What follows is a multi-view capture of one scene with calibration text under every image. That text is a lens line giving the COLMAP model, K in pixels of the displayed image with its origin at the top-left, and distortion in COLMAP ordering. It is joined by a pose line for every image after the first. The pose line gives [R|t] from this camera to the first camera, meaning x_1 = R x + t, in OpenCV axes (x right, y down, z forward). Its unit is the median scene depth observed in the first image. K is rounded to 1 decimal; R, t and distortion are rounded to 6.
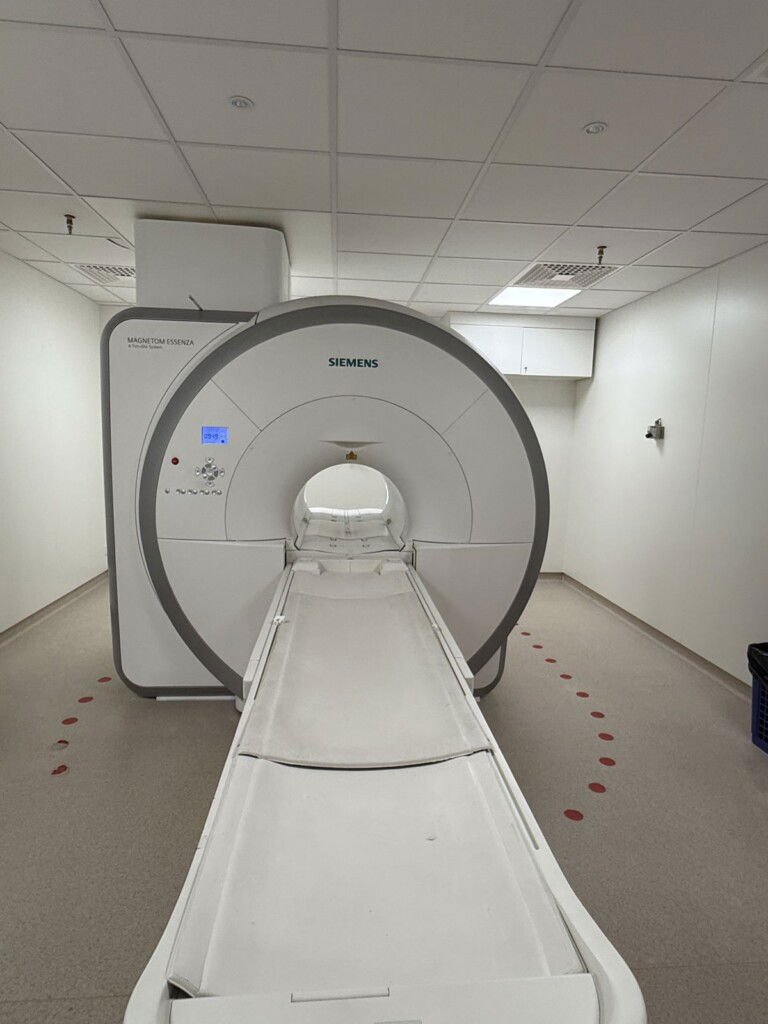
lens RADIAL K [[578.8, 0, 385.8], [0, 578.8, 516.1], [0, 0, 1]] dist [-0.001922, 0.004202]
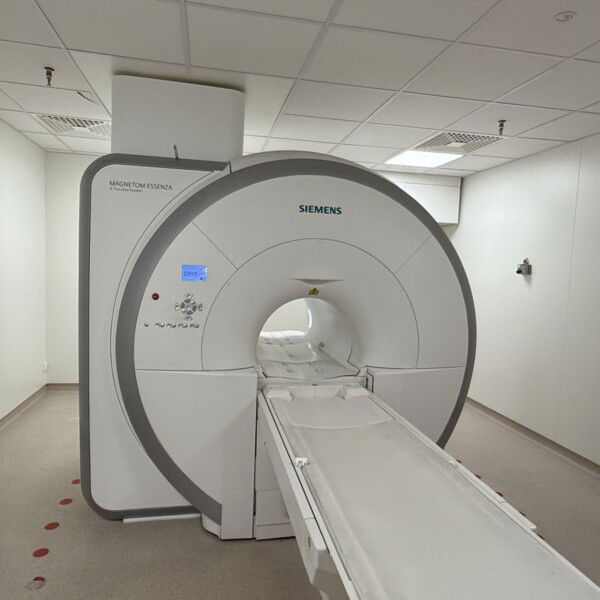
lens RADIAL K [[452.7, 0, 299.4], [0, 452.7, 299.9], [0, 0, 1]] dist [-0.003957, 0.007291]
pose [[0.992869, 0.001792, 0.119195, -0.191916], [0.004805, 0.998473, -0.055039, -0.040309], [-0.119112, 0.055219, 0.991344, 0.137648]]
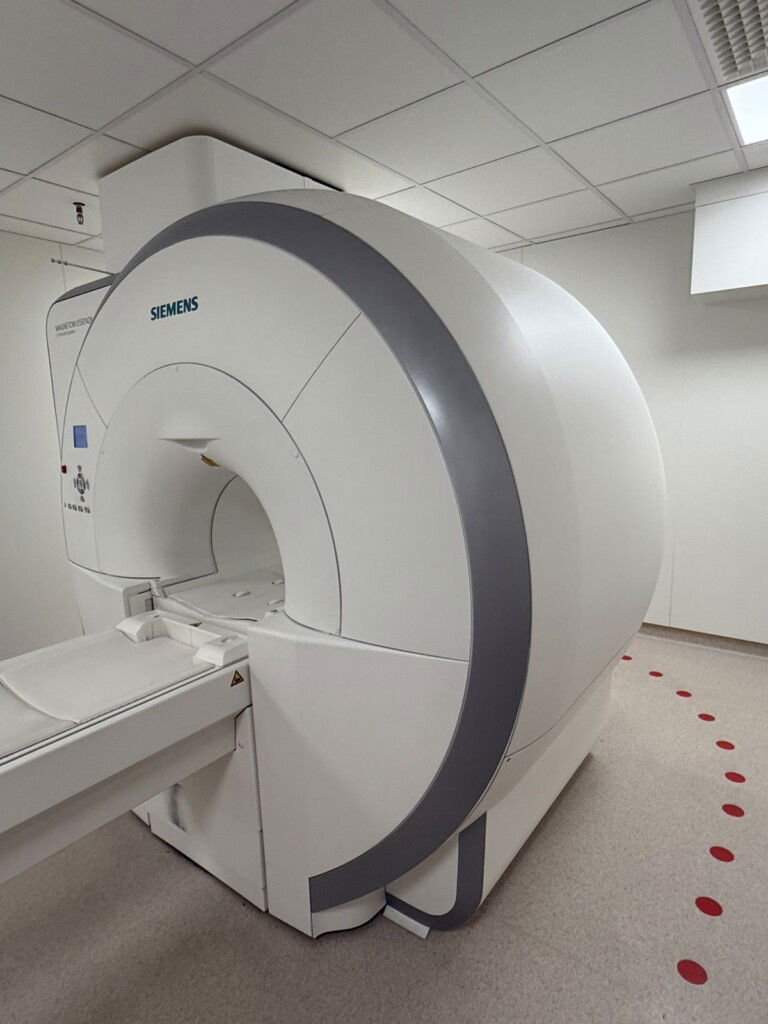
lens RADIAL K [[578.8, 0, 381.9], [0, 578.8, 519.9], [0, 0, 1]] dist [-0.001922, 0.004202]
pose [[0.740046, 0.065702, -0.669340, 0.502098], [-0.042004, 0.997789, 0.051501, -0.080841], [0.671243, -0.009998, 0.741169, 0.663500]]
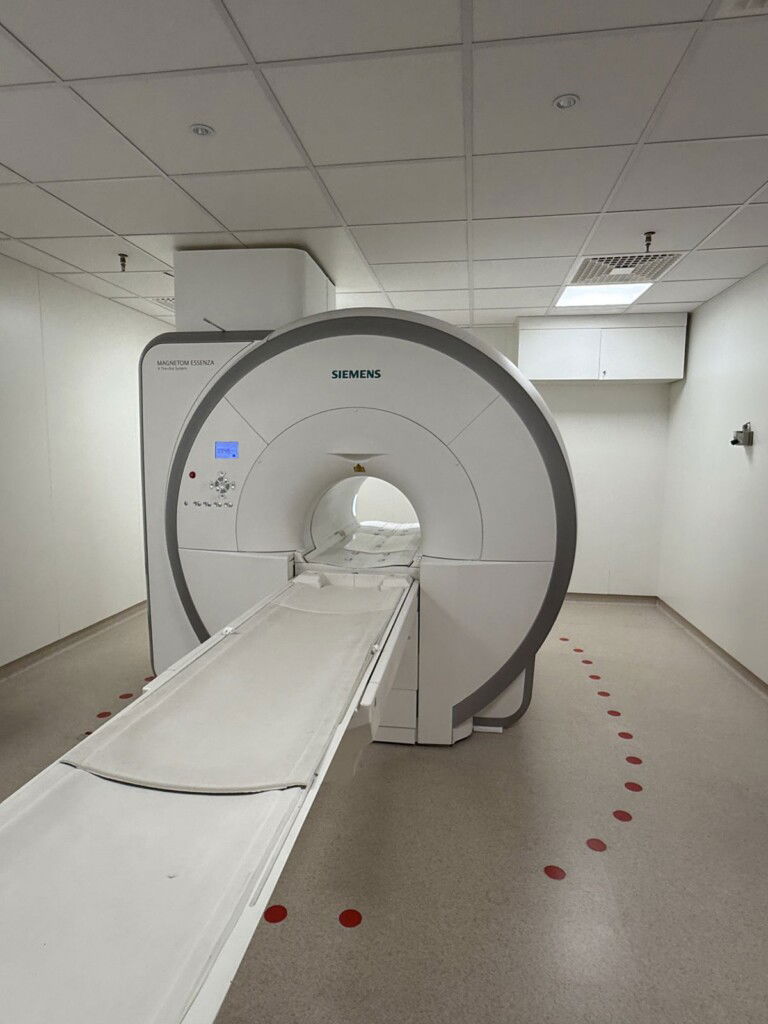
lens RADIAL K [[578.8, 0, 386.1], [0, 578.8, 514.7], [0, 0, 1]] dist [-0.001922, 0.004202]
pose [[0.973438, 0.008327, -0.228800, 0.211796], [-0.014444, 0.999581, -0.025075, -0.001161], [0.228496, 0.027713, 0.973150, 0.054456]]
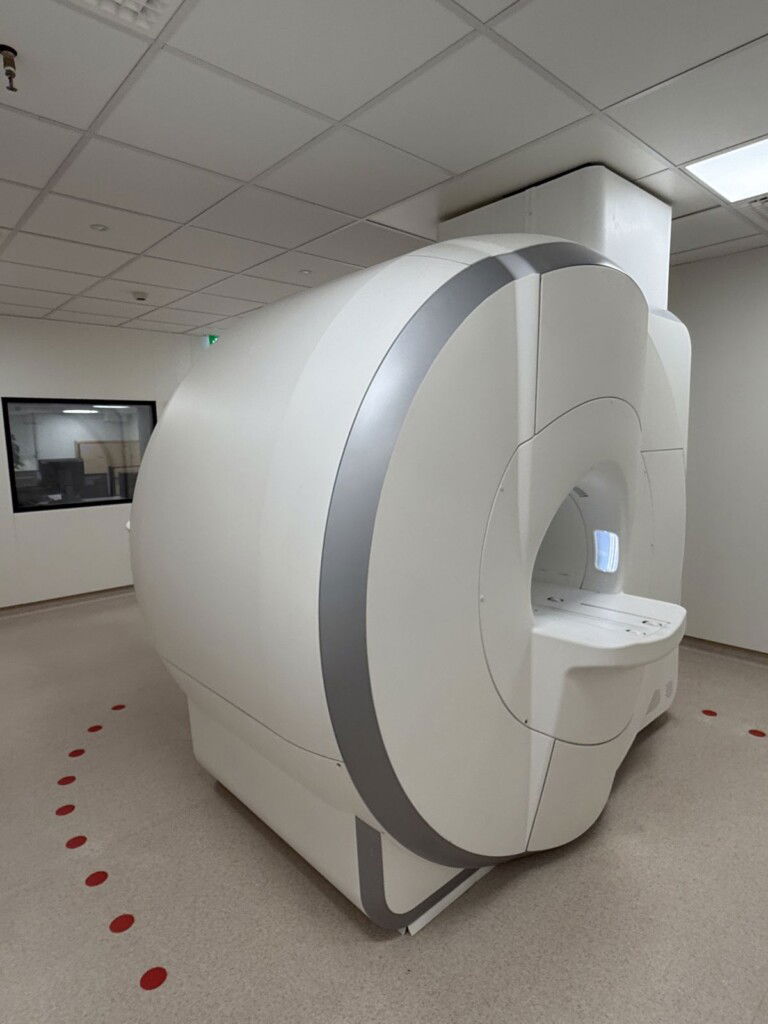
lens RADIAL K [[578.8, 0, 382.2], [0, 578.8, 511.6], [0, 0, 1]] dist [-0.001922, 0.004202]
pose [[-0.792850, 0.064477, -0.605996, 0.505669], [-0.085906, 0.972633, 0.215881, -0.254981], [0.603331, 0.223220, -0.765613, 1.853487]]
